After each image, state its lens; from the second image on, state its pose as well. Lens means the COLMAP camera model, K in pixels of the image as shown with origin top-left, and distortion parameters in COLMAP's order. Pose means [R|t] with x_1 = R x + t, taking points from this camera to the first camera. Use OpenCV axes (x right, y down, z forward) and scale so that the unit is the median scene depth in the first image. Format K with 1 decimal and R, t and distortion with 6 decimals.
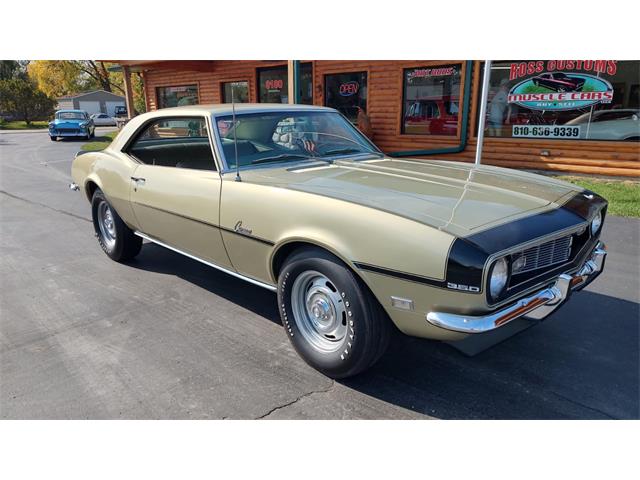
lens RADIAL K [[458.7, 0, 325.2], [0, 458.7, 239.3], [0, 0, 1]] dist [0.020946, -0.019598]
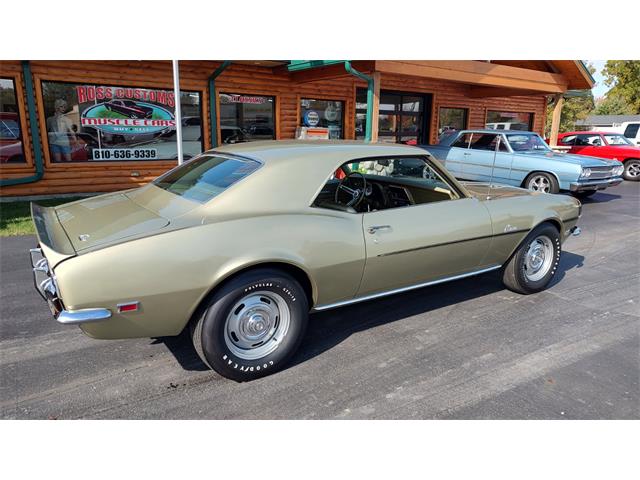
lens RADIAL K [[458.7, 0, 324.2], [0, 458.7, 236.5], [0, 0, 1]] dist [0.020946, -0.019598]
pose [[0.200892, -0.210528, 0.956724, -0.508314], [0.245463, 0.956296, 0.158891, -0.112600], [-0.948362, 0.202921, 0.243789, 0.357802]]
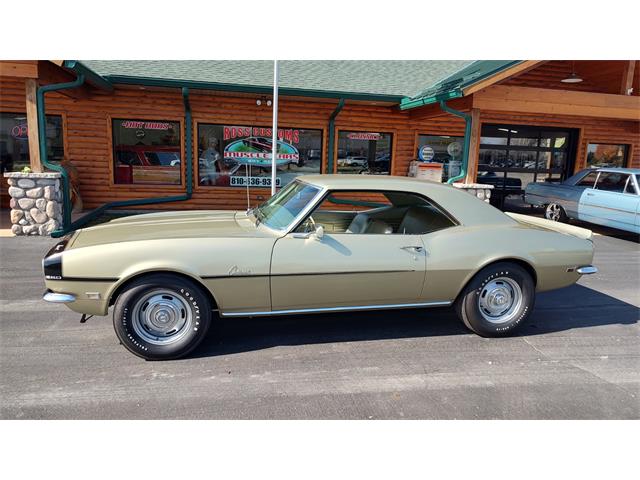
lens RADIAL K [[458.7, 0, 324.6], [0, 458.7, 239.7], [0, 0, 1]] dist [0.020946, -0.019598]
pose [[0.568362, -0.116128, 0.814542, -0.493555], [0.182524, 0.983118, 0.012801, -0.058067], [-0.802278, 0.141398, 0.579963, 0.132093]]
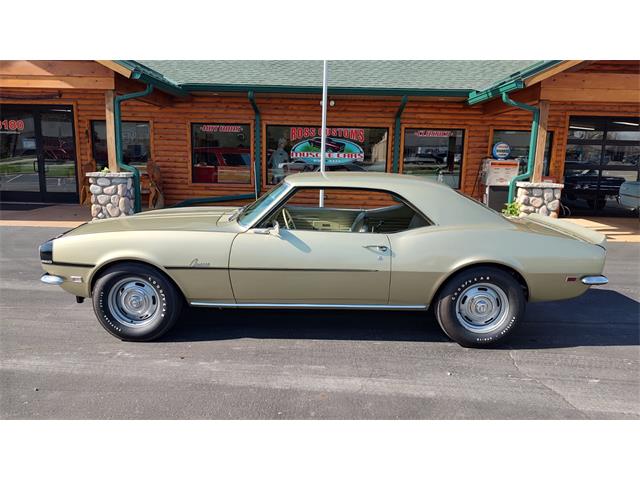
lens RADIAL K [[458.7, 0, 324.0], [0, 458.7, 239.2], [0, 0, 1]] dist [0.020946, -0.019598]
pose [[0.747128, -0.095198, 0.657827, -0.404892], [0.150757, 0.988168, -0.028218, -0.032570], [-0.647358, 0.120254, 0.752640, 0.034107]]
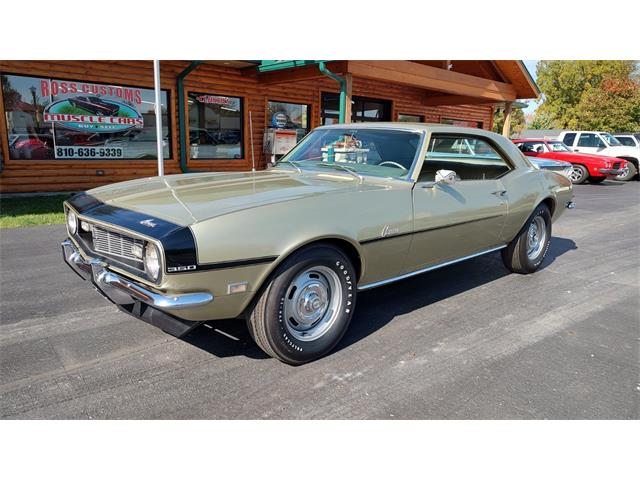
lens RADIAL K [[458.7, 0, 324.4], [0, 458.7, 239.8], [0, 0, 1]] dist [0.020946, -0.019598]
pose [[0.083749, -0.193378, 0.977543, -0.535723], [0.242084, 0.955549, 0.168288, -0.098946], [-0.966634, 0.222554, 0.126840, 0.428862]]
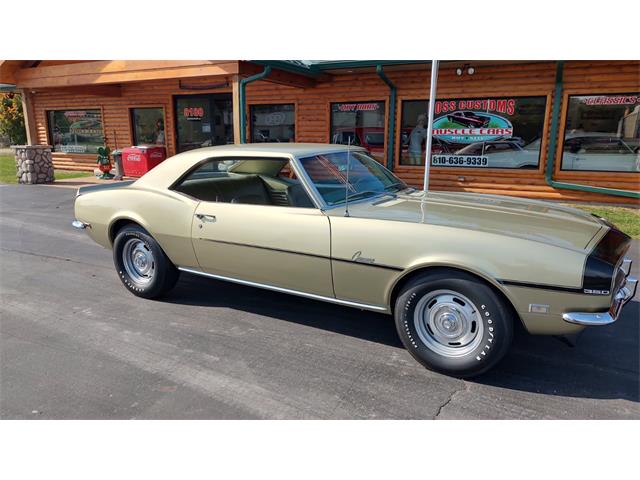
lens RADIAL K [[458.7, 0, 323.2], [0, 458.7, 234.4], [0, 0, 1]] dist [0.020946, -0.019598]
pose [[0.966053, -0.043341, 0.254682, -0.166315], [0.058309, 0.996969, -0.051513, -0.008365], [-0.251677, 0.064615, 0.965652, -0.024603]]
